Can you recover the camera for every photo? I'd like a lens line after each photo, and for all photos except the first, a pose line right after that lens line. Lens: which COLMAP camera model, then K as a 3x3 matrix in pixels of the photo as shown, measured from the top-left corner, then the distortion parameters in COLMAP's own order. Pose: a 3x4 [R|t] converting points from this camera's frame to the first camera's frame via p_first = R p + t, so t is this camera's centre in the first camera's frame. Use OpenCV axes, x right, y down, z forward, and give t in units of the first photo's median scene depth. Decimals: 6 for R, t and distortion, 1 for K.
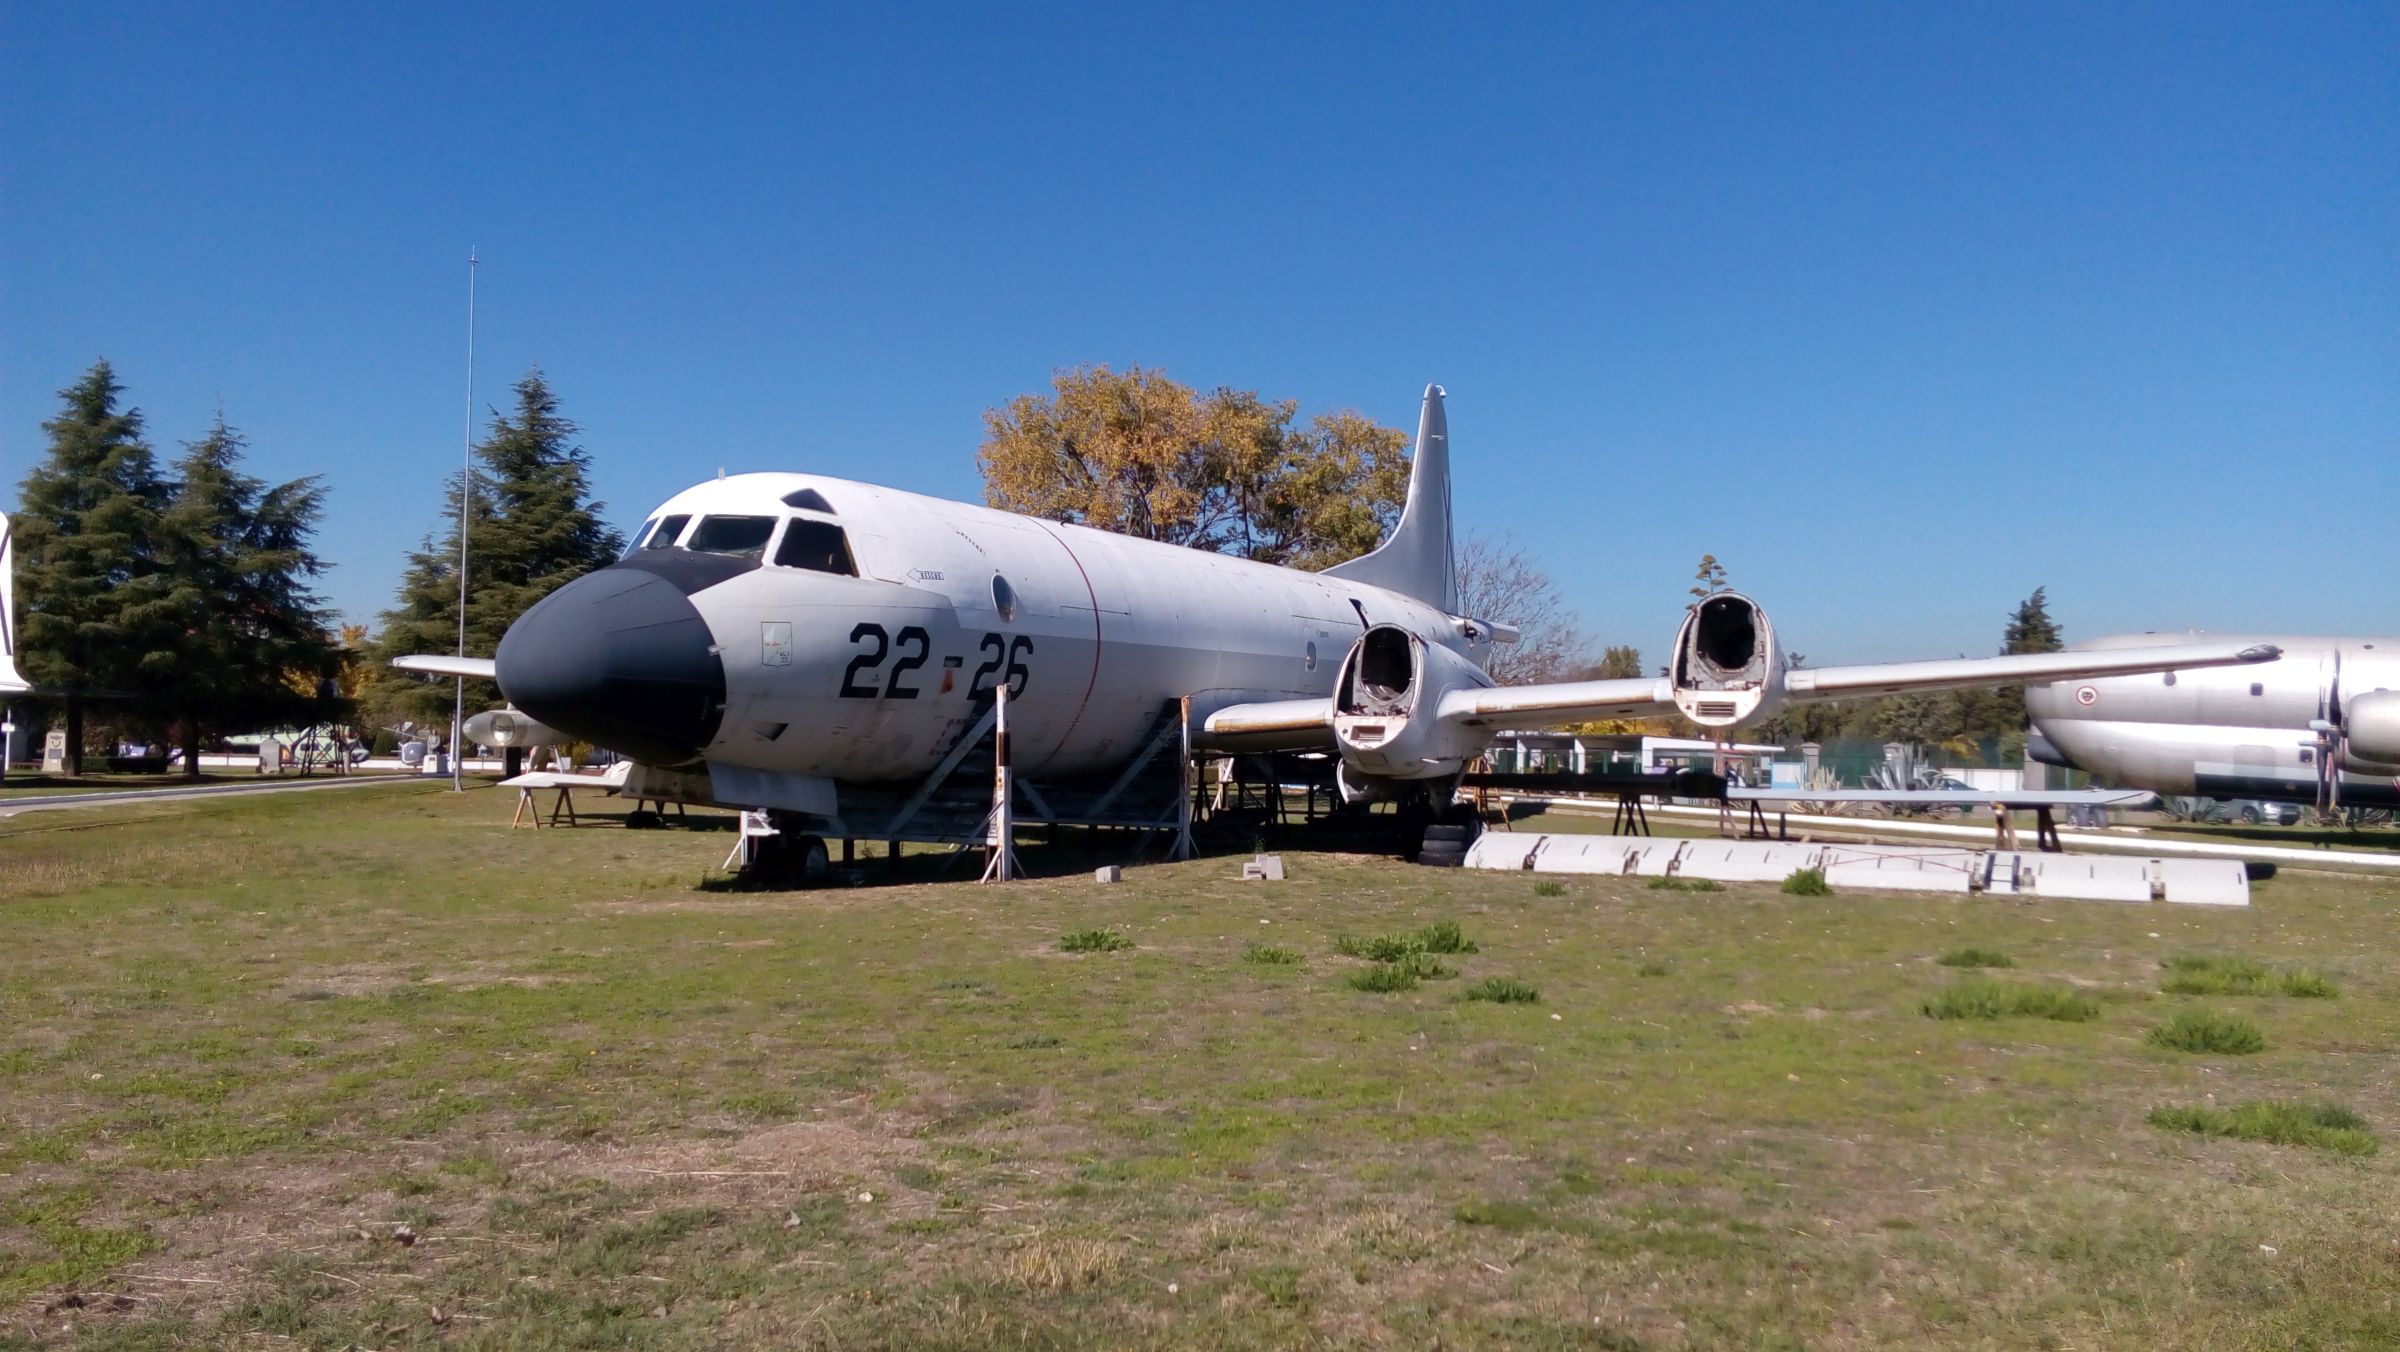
lens RADIAL K [[1797.1, 0, 1174.8], [0, 1797.1, 686.3], [0, 0, 1]] dist [0.081716, -0.133846]
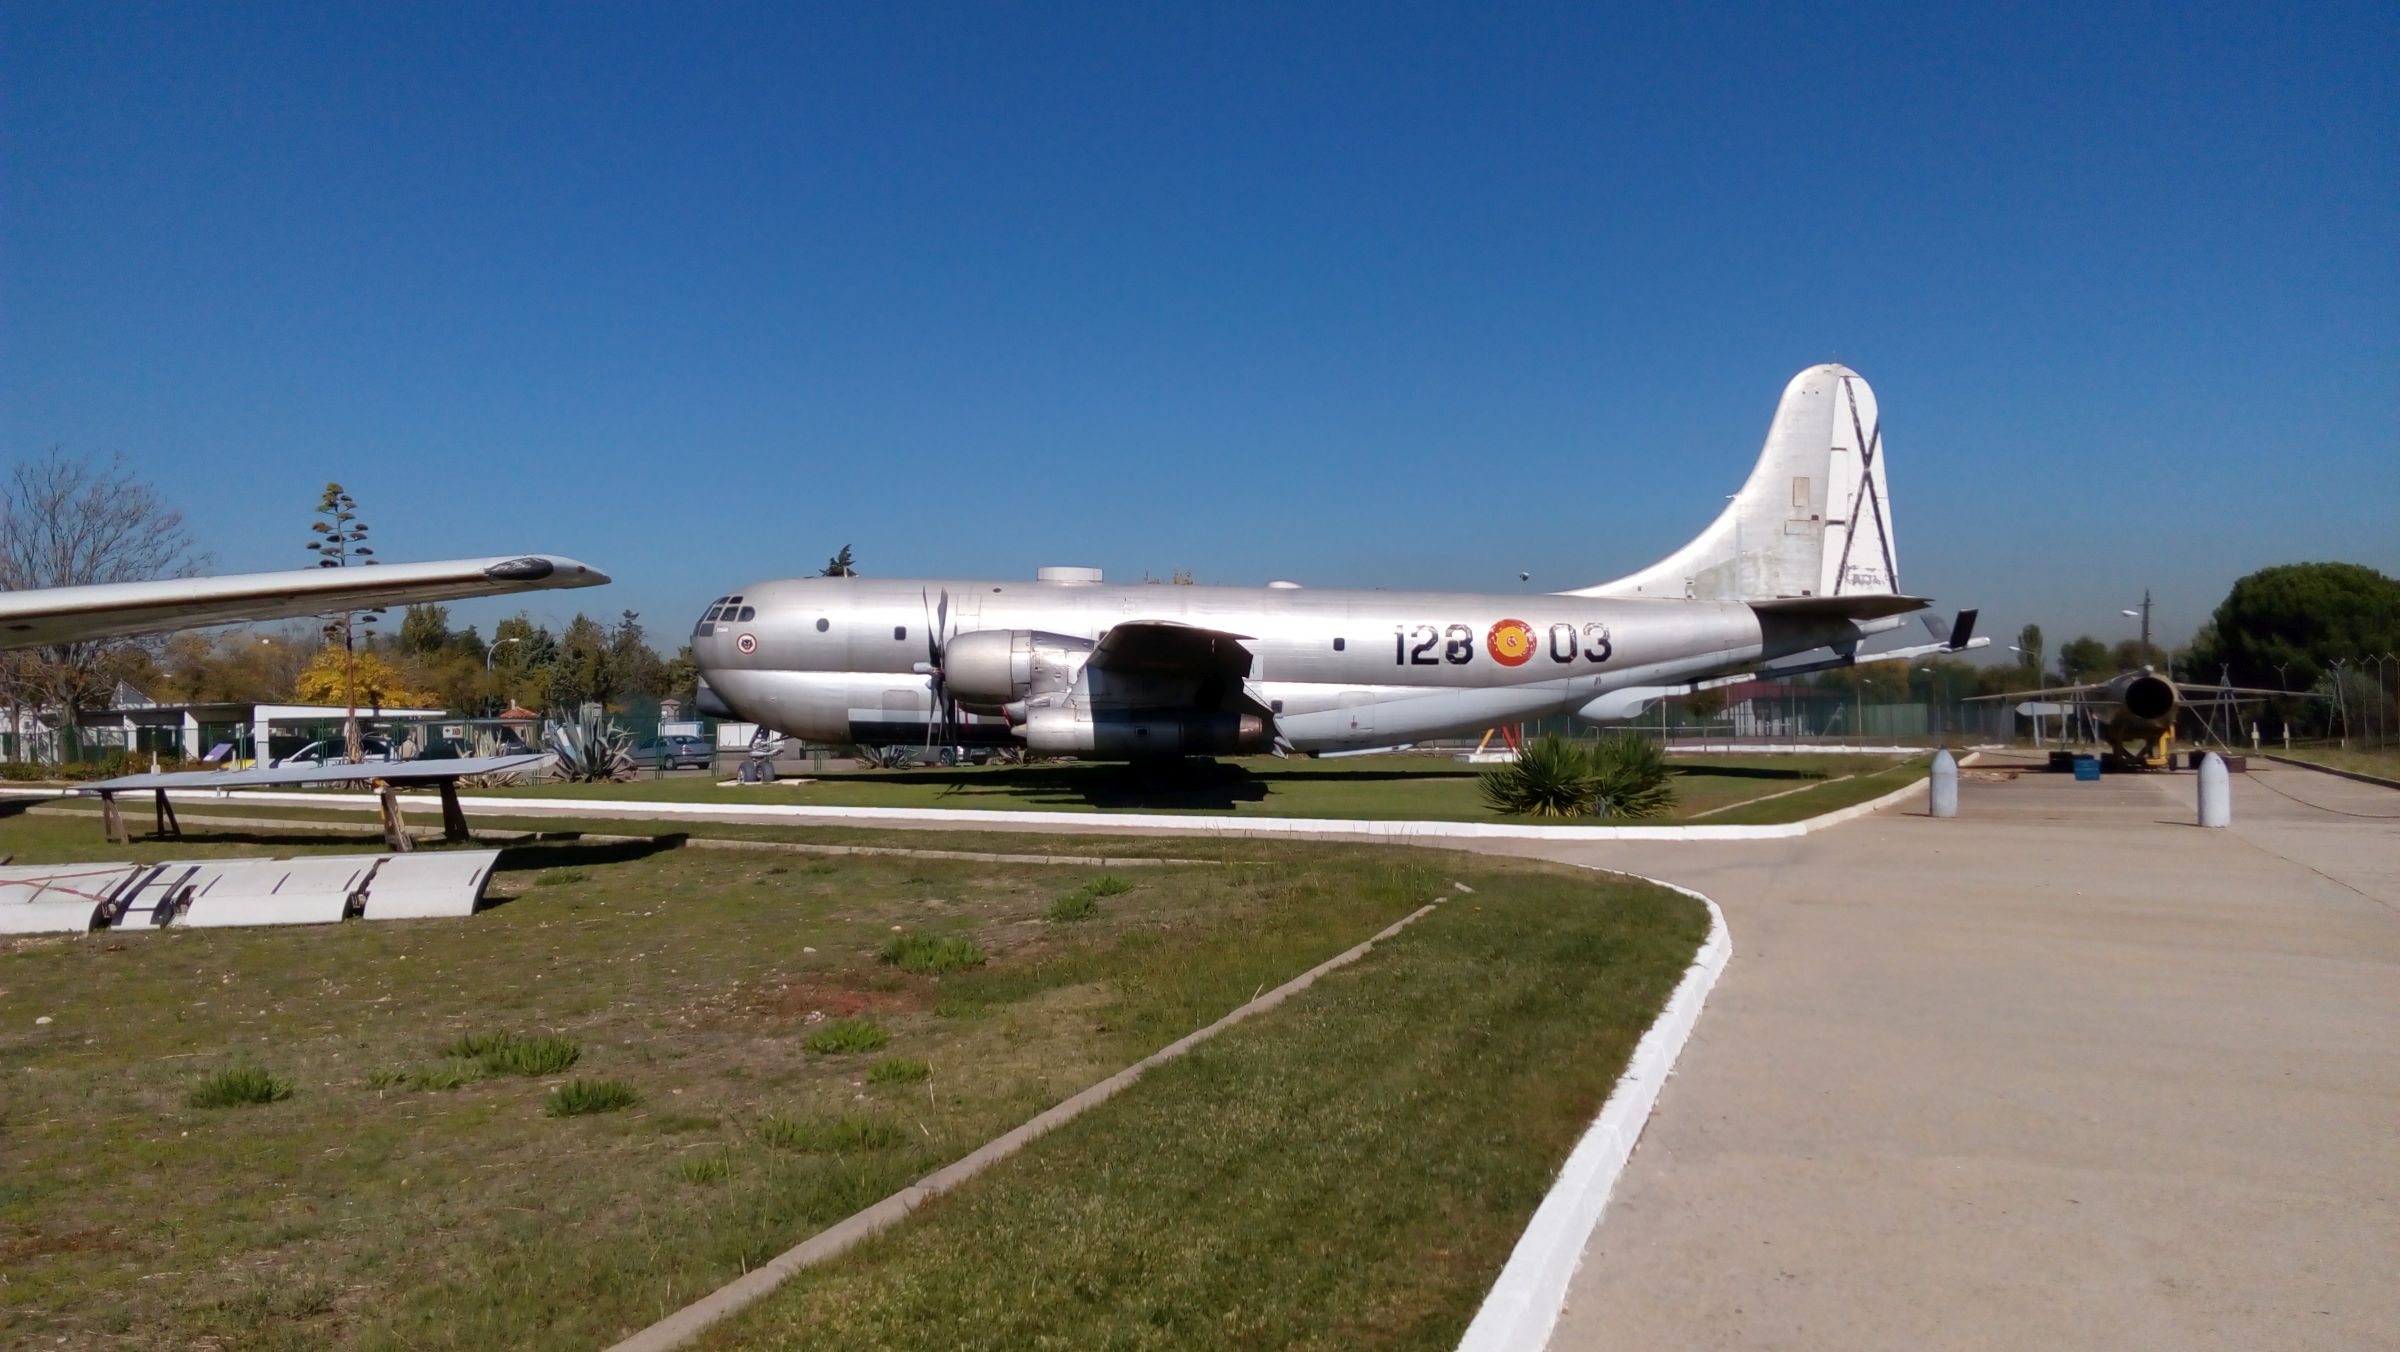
lens RADIAL K [[1797.1, 0, 1175.3], [0, 1797.1, 675.1], [0, 0, 1]] dist [0.081716, -0.133846]
pose [[0.831102, -0.029610, 0.555332, 0.174334], [0.021260, 0.999543, 0.021478, 0.006602], [-0.555714, -0.006044, 0.831351, 0.101900]]
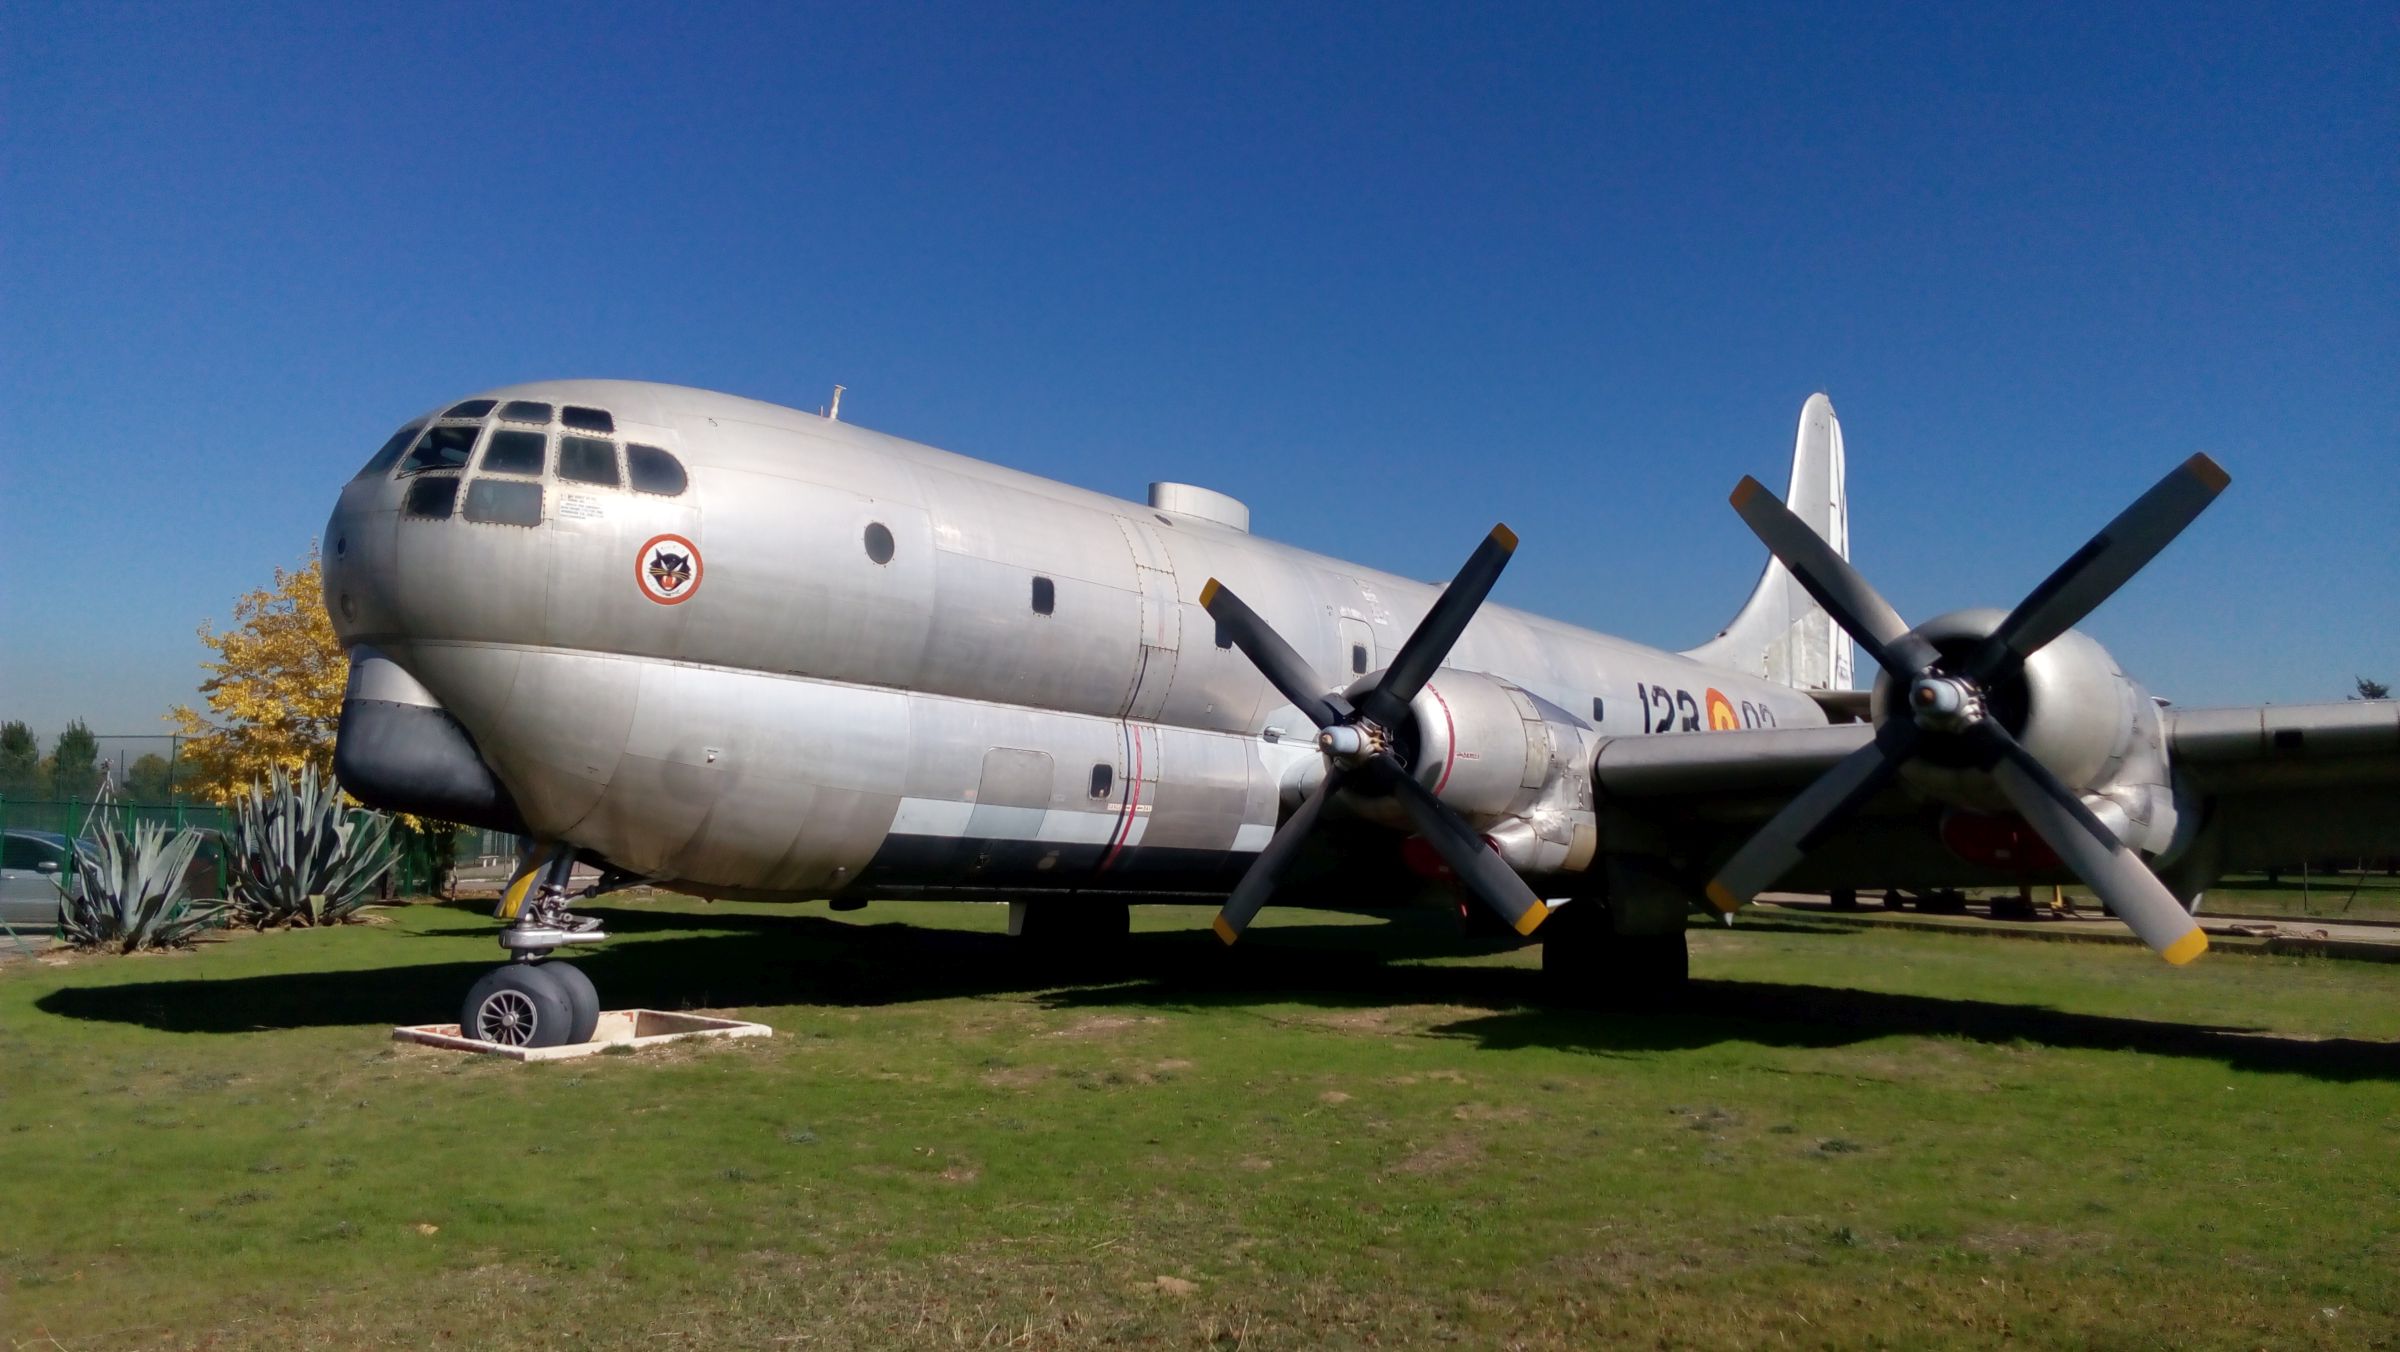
lens RADIAL K [[1797.1, 0, 1196.6], [0, 1797.1, 671.8], [0, 0, 1]] dist [0.081716, -0.133846]
pose [[0.061349, 0.052876, 0.996715, 0.241192], [-0.040335, 0.997911, -0.050457, 0.033752], [-0.997301, -0.037107, 0.063354, 0.946204]]
